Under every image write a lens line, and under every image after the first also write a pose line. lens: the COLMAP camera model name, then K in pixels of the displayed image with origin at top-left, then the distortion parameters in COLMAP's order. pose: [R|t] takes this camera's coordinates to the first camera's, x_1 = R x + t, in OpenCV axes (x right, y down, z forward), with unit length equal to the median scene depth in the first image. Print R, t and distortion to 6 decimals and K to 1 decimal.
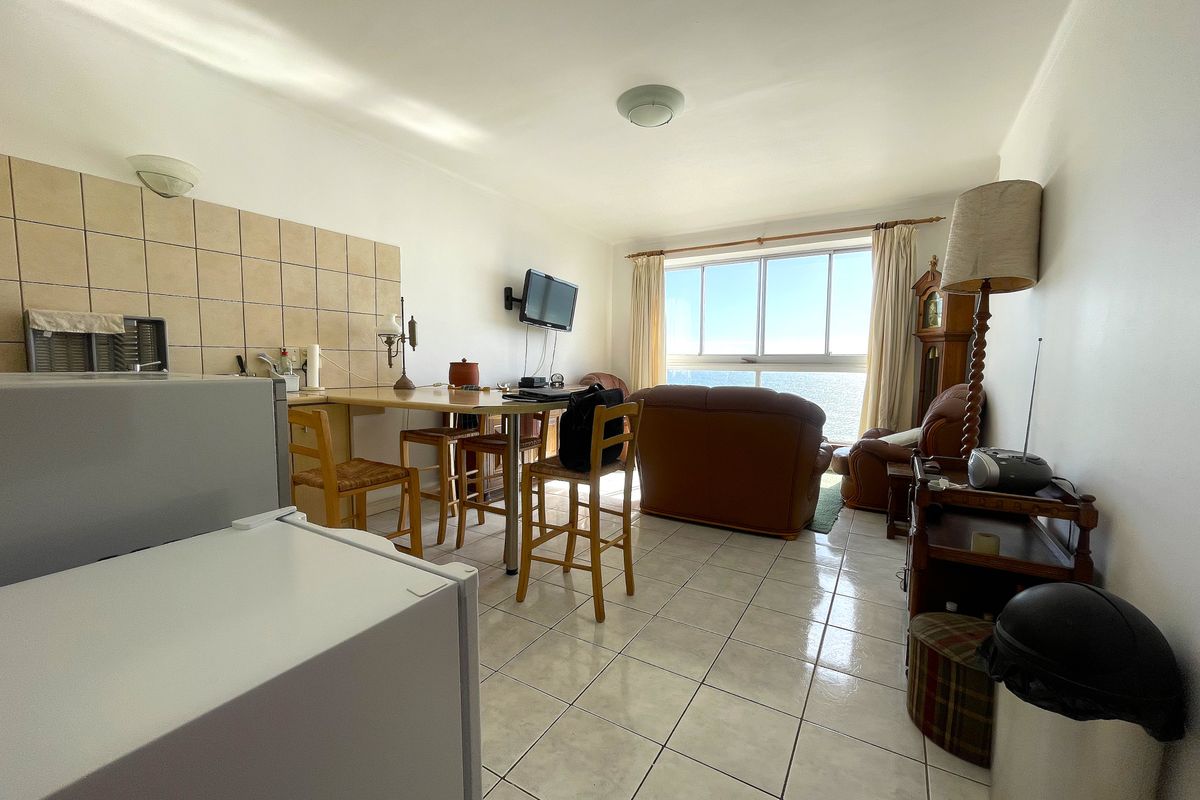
lens RADIAL K [[488.4, 0, 600.0], [0, 488.4, 400.0], [0, 0, 1]] dist [0.000445, 0.000091]
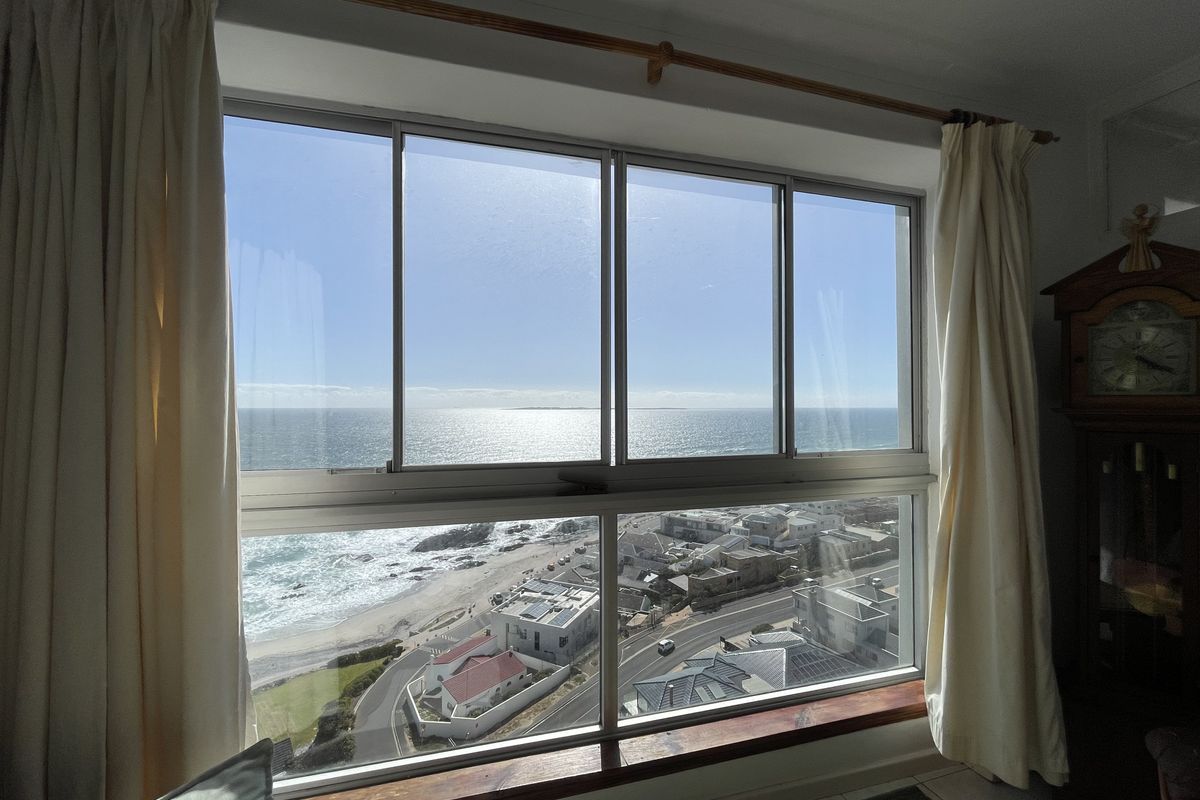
lens RADIAL K [[488.4, 0, 600.0], [0, 488.4, 400.0], [0, 0, 1]] dist [0.000445, 0.000091]
pose [[0.678662, -0.001114, 0.734450, 0.174215], [0.063161, 0.996383, -0.056852, -0.207852], [-0.731730, 0.084971, 0.676278, 1.444529]]
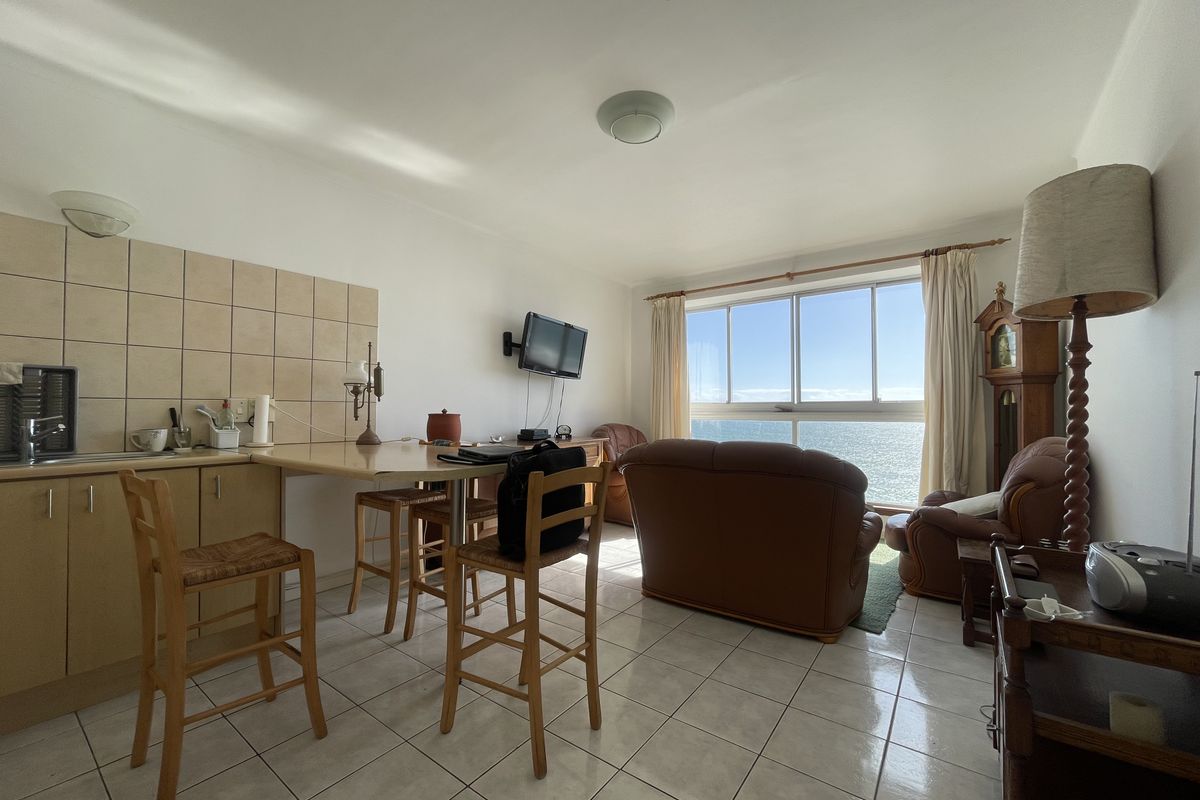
lens RADIAL K [[487.6, 0, 600.0], [0, 487.6, 400.0], [0, 0, 1]] dist [-0.001217, -0.000299]
pose [[0.995167, -0.009083, -0.097777, 0.111919], [-0.000832, 0.994898, -0.100881, -0.014574], [0.098194, 0.100475, 0.990082, 0.172910]]
